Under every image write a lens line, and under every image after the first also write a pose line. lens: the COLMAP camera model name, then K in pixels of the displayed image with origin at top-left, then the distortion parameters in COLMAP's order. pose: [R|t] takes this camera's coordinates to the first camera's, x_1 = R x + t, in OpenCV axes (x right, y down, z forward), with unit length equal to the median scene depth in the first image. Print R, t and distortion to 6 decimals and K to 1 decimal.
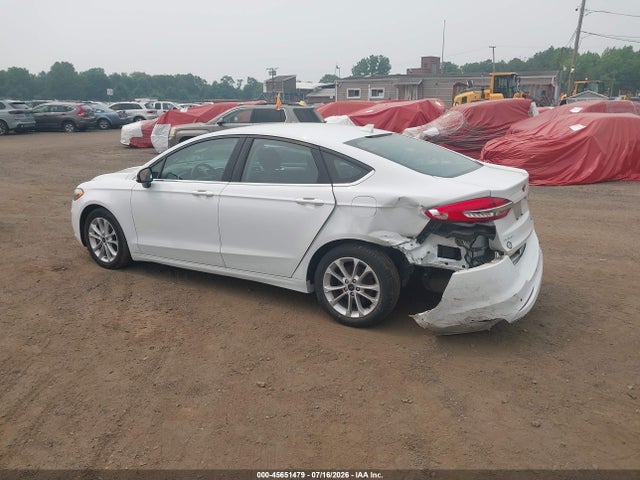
lens RADIAL K [[476.6, 0, 320.1], [0, 476.6, 251.5], [0, 0, 1]] dist [-0.001137, -0.006722]
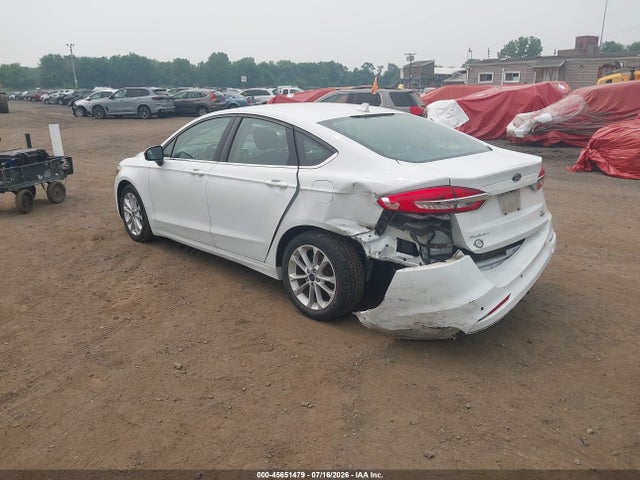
lens RADIAL K [[476.6, 0, 320.1], [0, 476.6, 251.5], [0, 0, 1]] dist [-0.001137, -0.006722]
pose [[0.968094, 0.073649, -0.239521, 0.281625], [-0.067128, 0.997120, 0.035284, -0.008952], [0.241430, -0.018079, 0.970250, 0.087665]]
